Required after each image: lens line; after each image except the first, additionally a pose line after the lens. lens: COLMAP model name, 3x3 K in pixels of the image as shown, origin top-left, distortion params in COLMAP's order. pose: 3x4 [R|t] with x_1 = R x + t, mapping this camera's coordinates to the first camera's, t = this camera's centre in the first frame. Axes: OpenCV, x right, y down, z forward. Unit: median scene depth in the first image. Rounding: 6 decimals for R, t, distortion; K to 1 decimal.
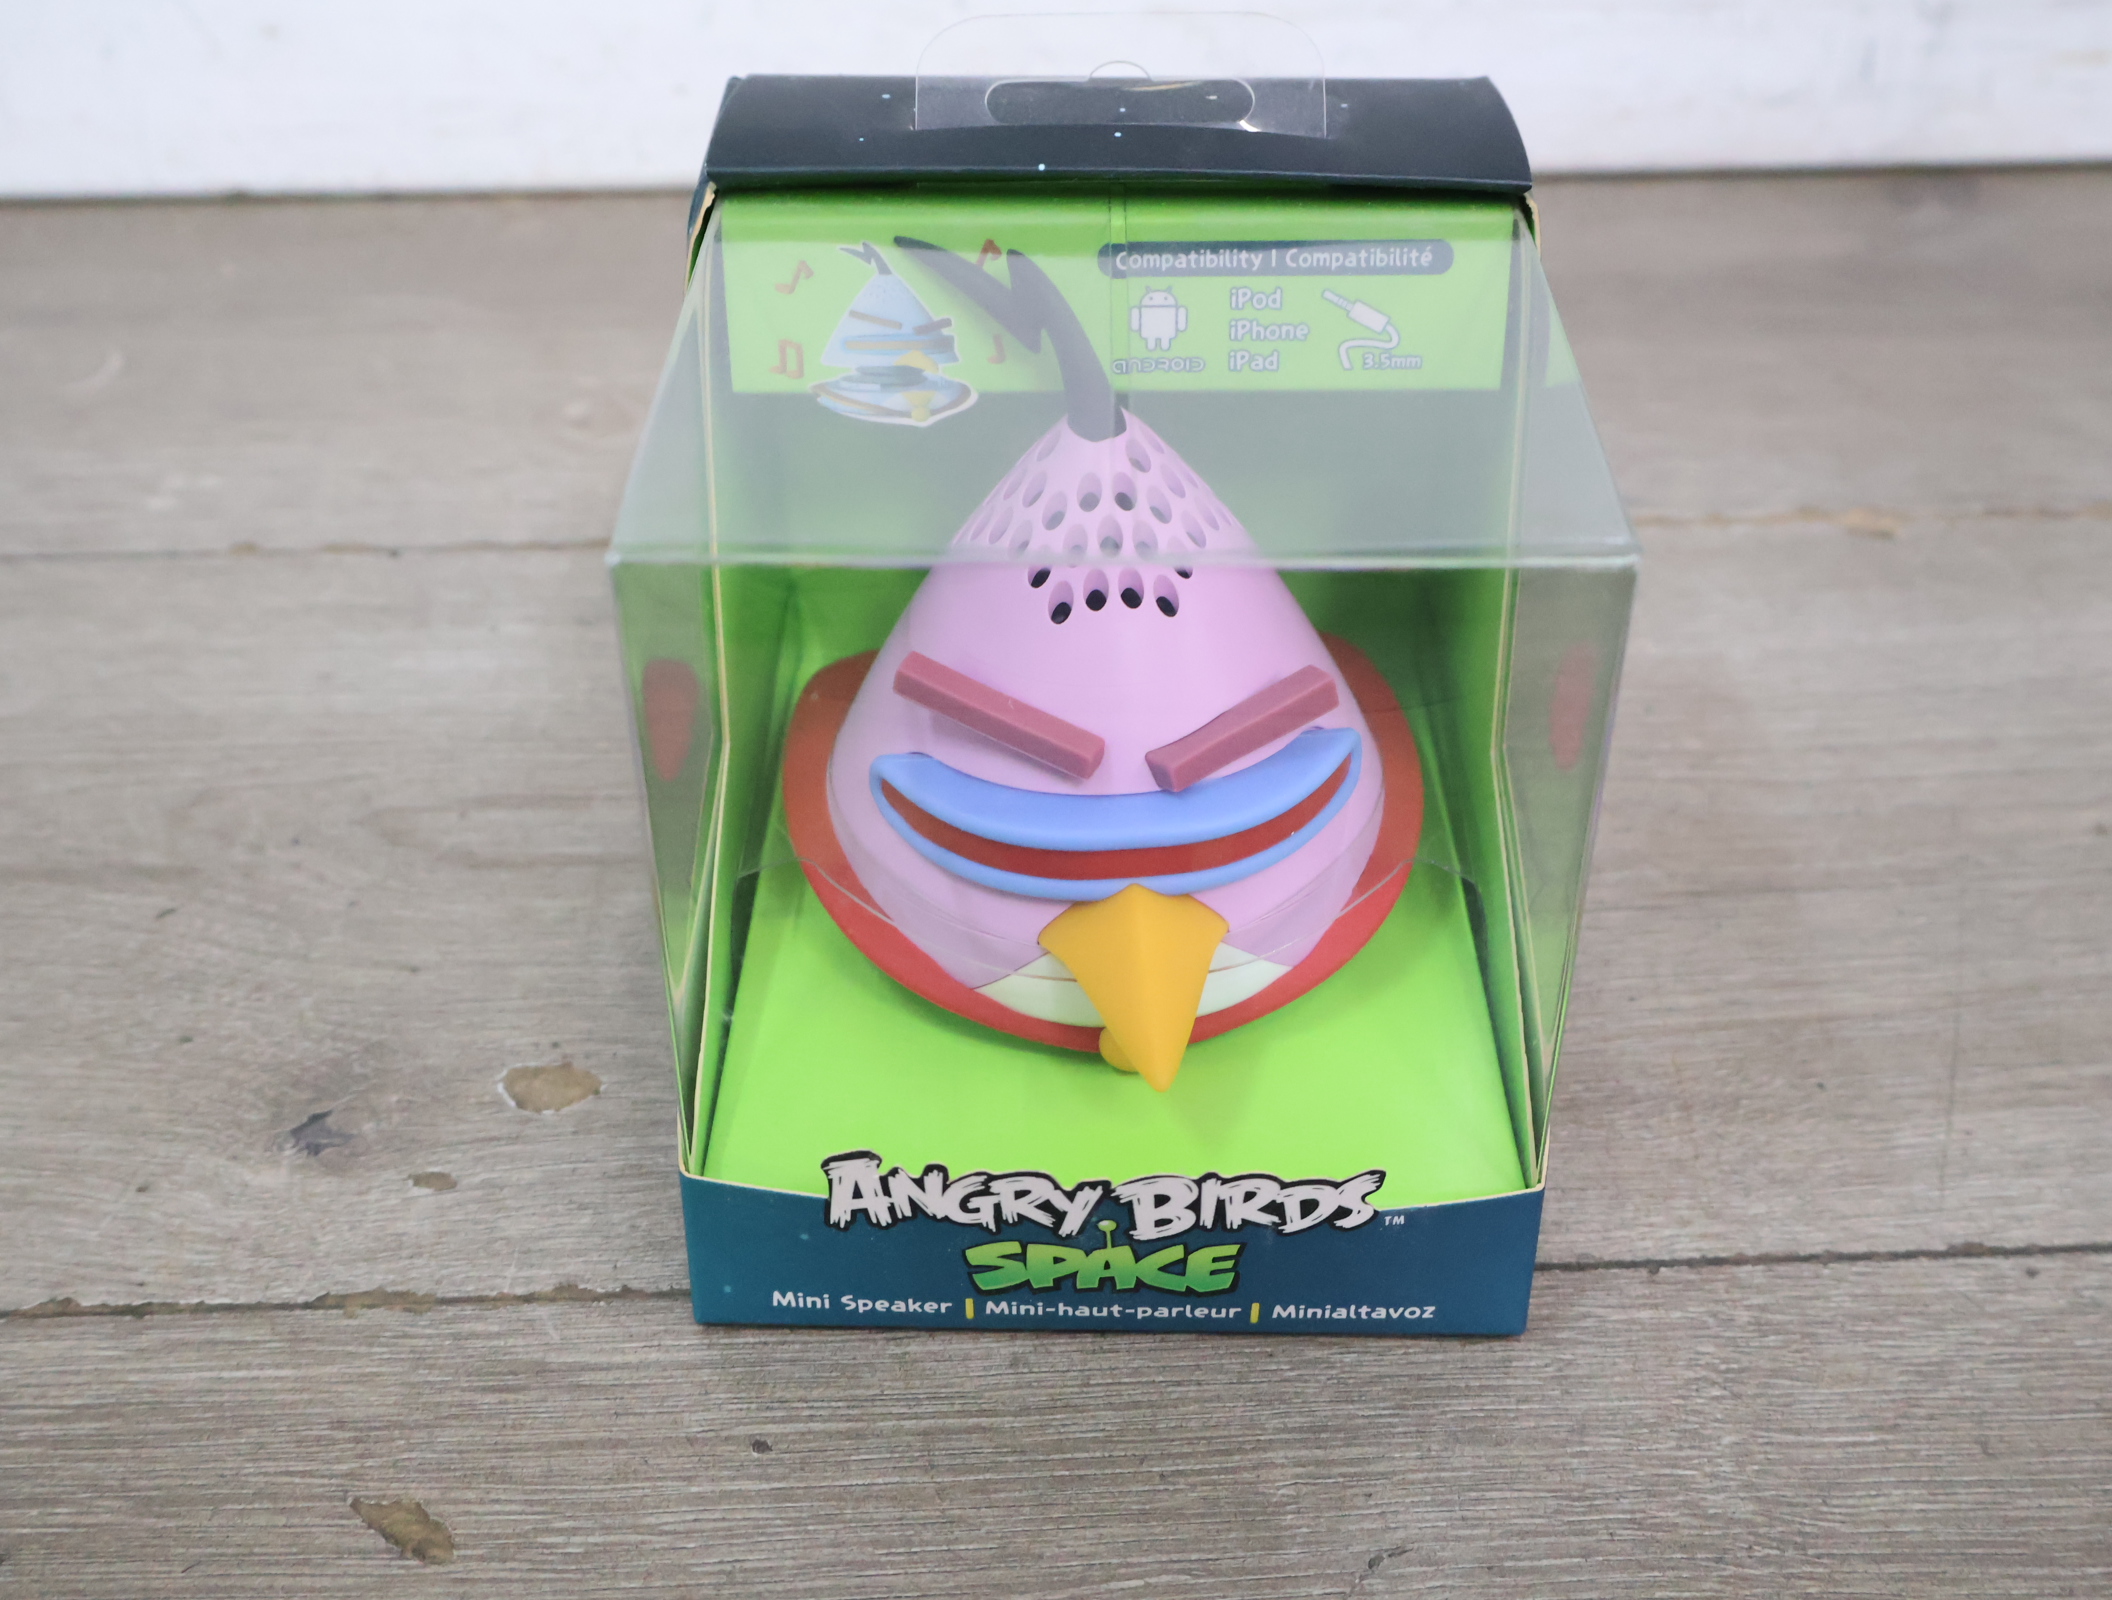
lens RADIAL K [[2501.8, 0, 1041.8], [0, 2501.8, 800.2], [0, 0, 1]] dist [0.000936, 0.000000]
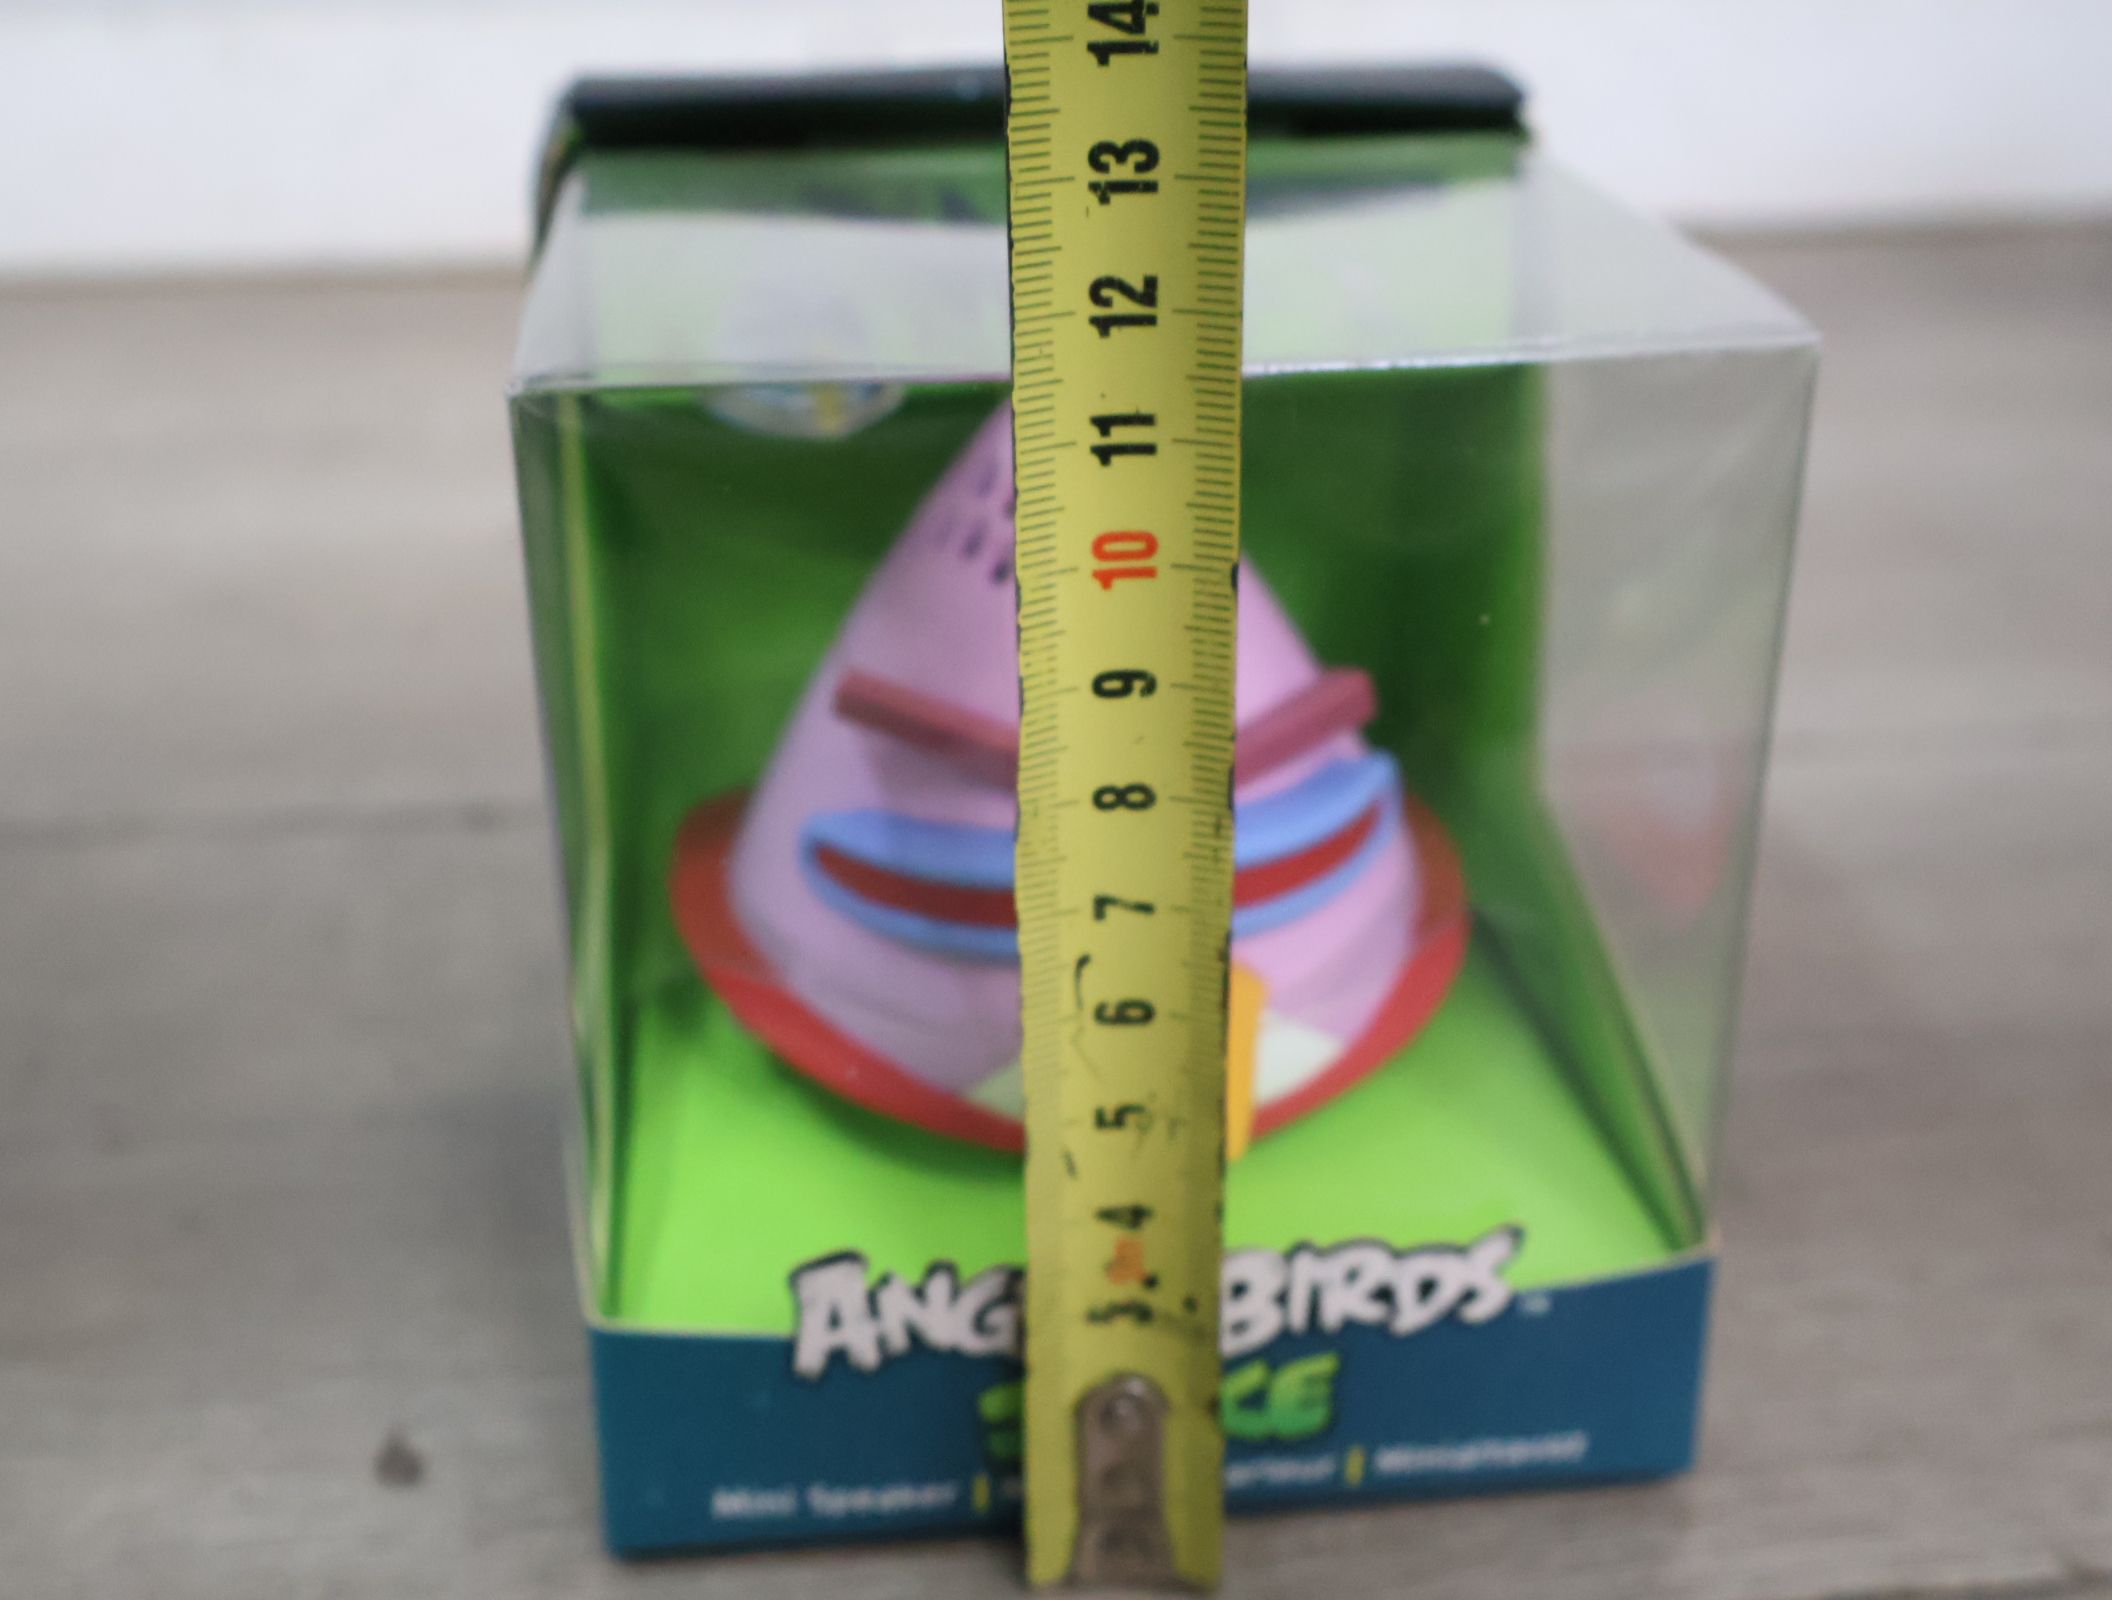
lens RADIAL K [[2501.8, 0, 1072.8], [0, 2501.8, 797.2], [0, 0, 1]] dist [0.000936, 0.000000]
pose [[0.991521, -0.054036, 0.118179, -0.075514], [0.078369, 0.974096, -0.212123, 0.153987], [-0.103655, 0.219586, 0.970071, 0.213360]]
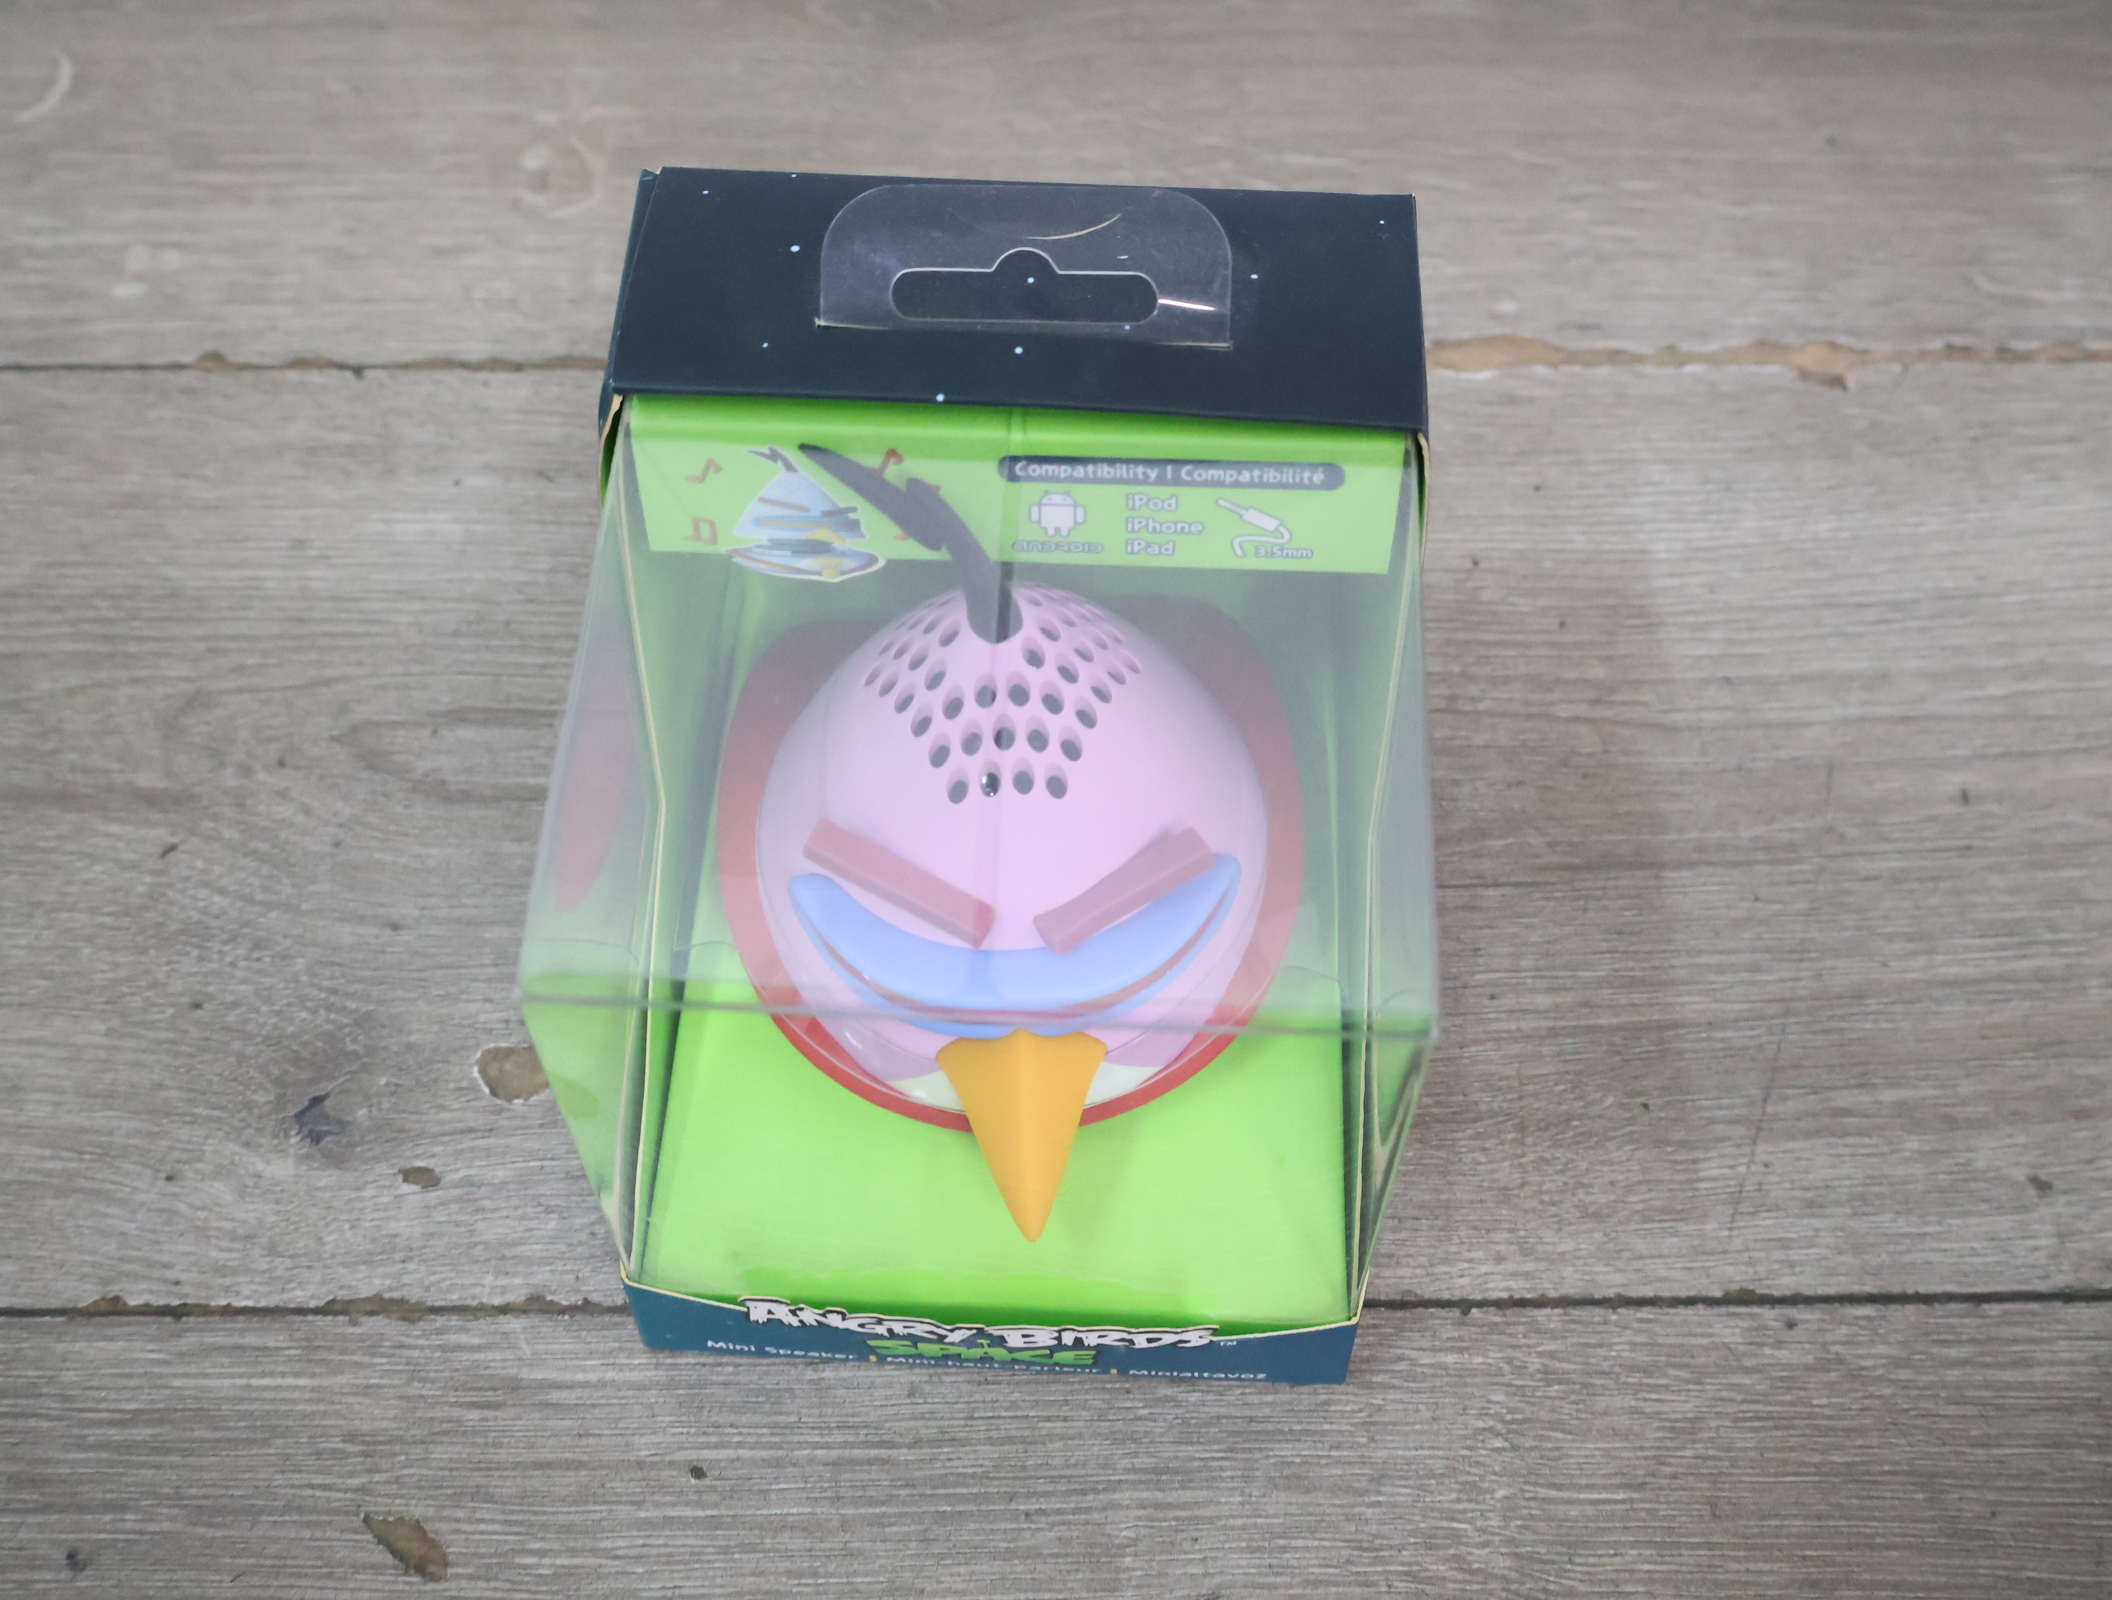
lens RADIAL K [[2501.8, 0, 1044.3], [0, 2501.8, 774.6], [0, 0, 1]] dist [0.000936, 0.000000]
pose [[0.999404, 0.029027, -0.018695, 0.063090], [-0.020237, 0.931194, 0.363961, -0.463638], [0.027974, -0.363366, 0.931226, 0.000766]]
